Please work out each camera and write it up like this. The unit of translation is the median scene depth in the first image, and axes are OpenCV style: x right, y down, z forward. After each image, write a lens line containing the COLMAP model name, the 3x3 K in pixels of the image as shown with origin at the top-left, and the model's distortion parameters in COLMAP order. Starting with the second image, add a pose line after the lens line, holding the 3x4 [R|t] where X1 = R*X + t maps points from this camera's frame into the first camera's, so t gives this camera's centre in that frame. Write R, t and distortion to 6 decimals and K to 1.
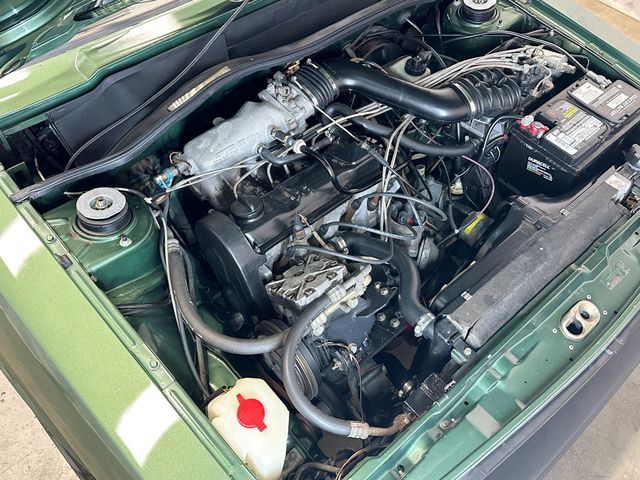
lens RADIAL K [[584.2, 0, 320.0], [0, 584.2, 240.0], [0, 0, 1]] dist [0.000916, -0.005158]
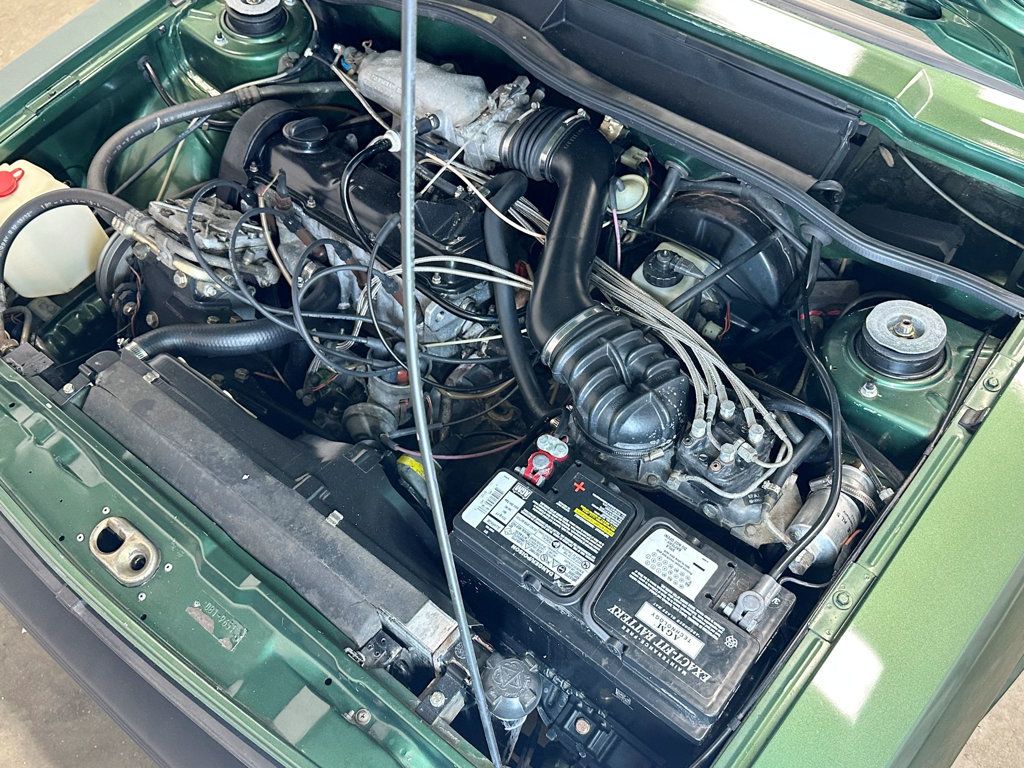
lens RADIAL K [[934.8, 0, 512.0], [0, 934.8, 384.0], [0, 0, 1]] dist [0.000916, -0.005158]
pose [[0.165836, 0.780239, -0.603097, 0.816236], [-0.771576, 0.483520, 0.413375, -0.550566], [0.614141, 0.396783, 0.682198, 0.450347]]
